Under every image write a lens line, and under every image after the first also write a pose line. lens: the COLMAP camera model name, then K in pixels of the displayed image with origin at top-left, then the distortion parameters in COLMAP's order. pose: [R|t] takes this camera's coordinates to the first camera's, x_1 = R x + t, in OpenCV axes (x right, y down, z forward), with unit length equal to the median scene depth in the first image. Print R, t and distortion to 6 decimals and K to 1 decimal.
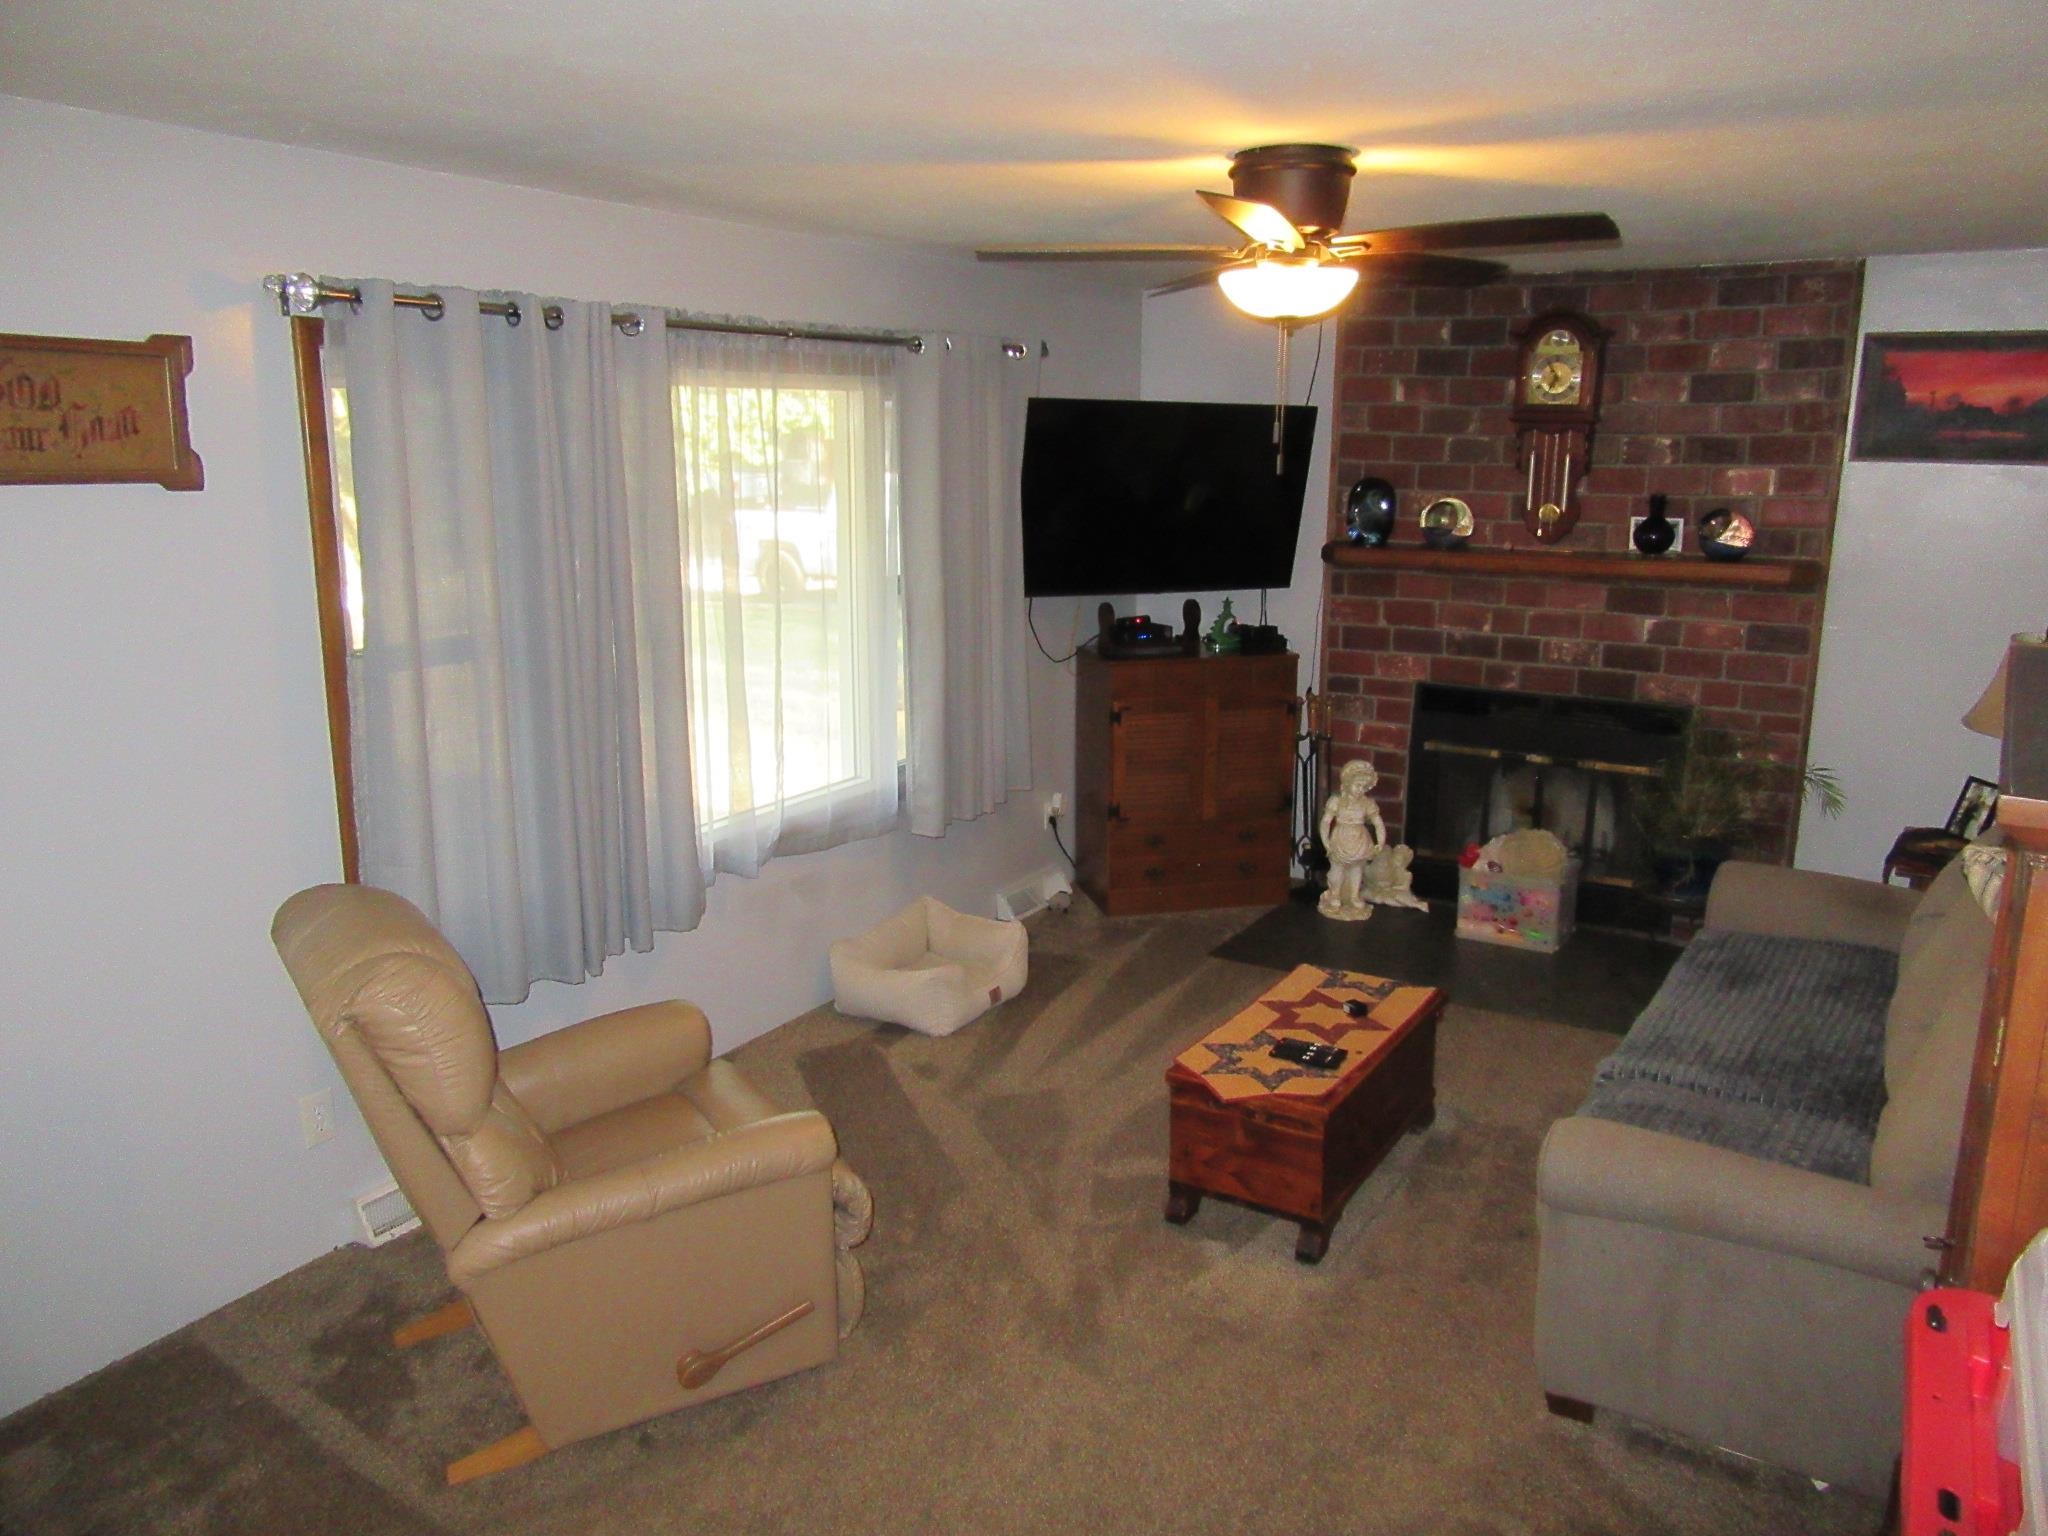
lens RADIAL K [[1504.9, 0, 1043.8], [0, 1504.9, 774.1], [0, 0, 1]] dist [-0.020147, 0.011040]
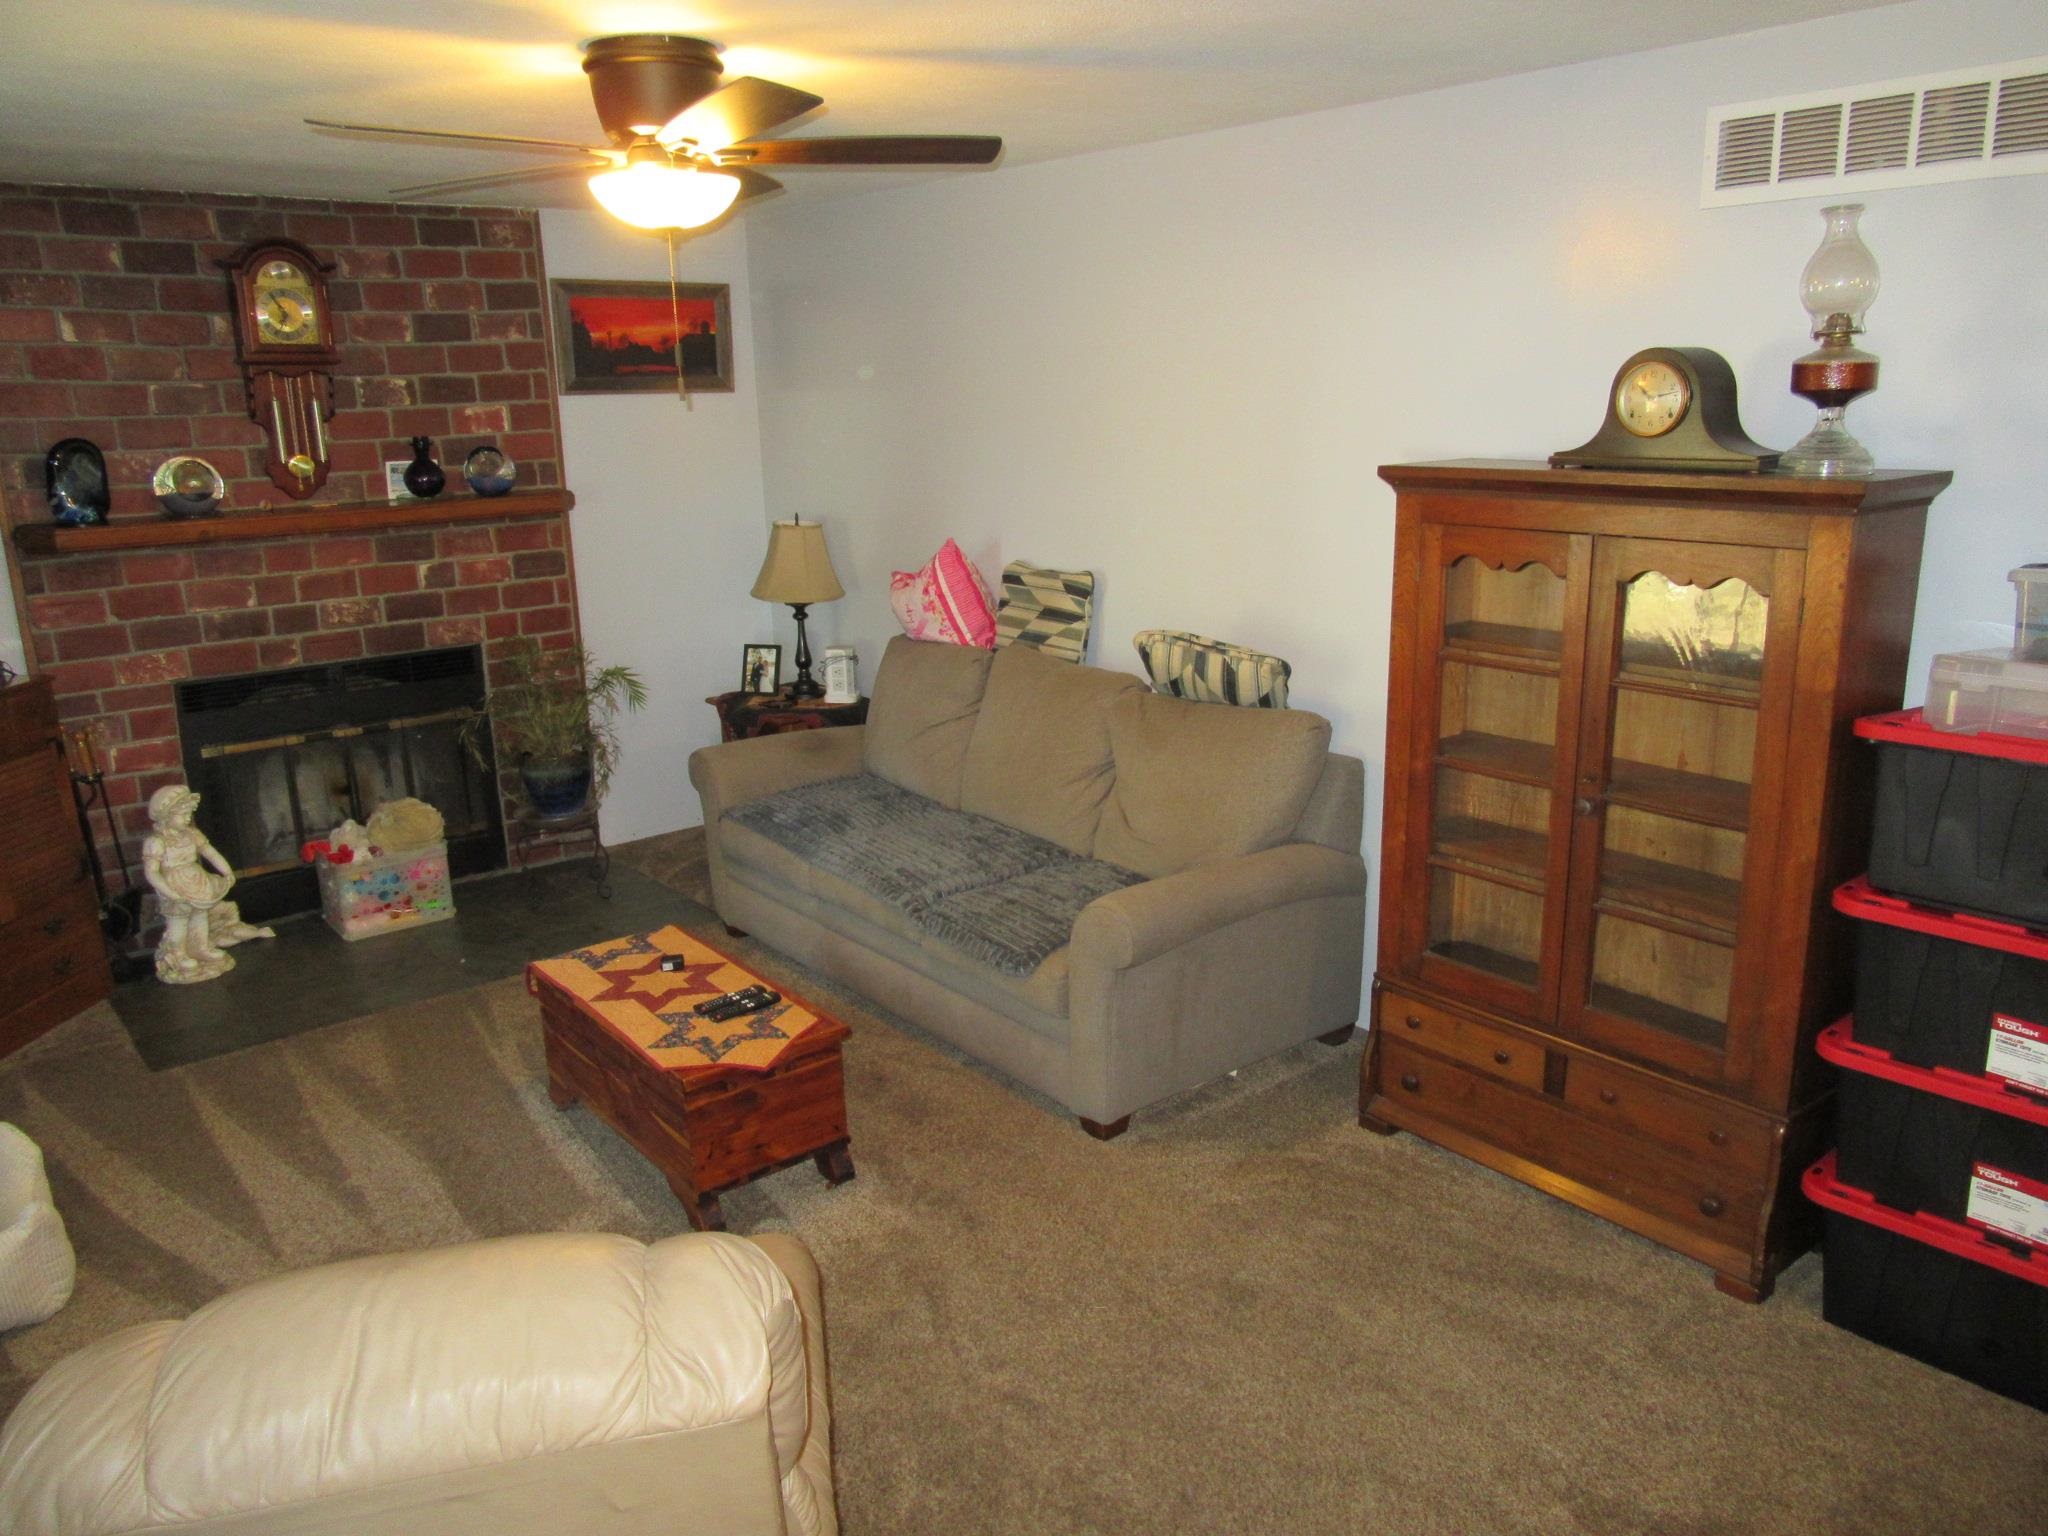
lens RADIAL K [[1504.9, 0, 1023.8], [0, 1504.9, 772.1], [0, 0, 1]] dist [-0.020147, 0.011040]
pose [[0.323431, -0.250671, 0.912445, -0.397741], [0.232789, 0.955717, 0.180043, -0.057621], [-0.917171, 0.154176, 0.367462, 0.294235]]
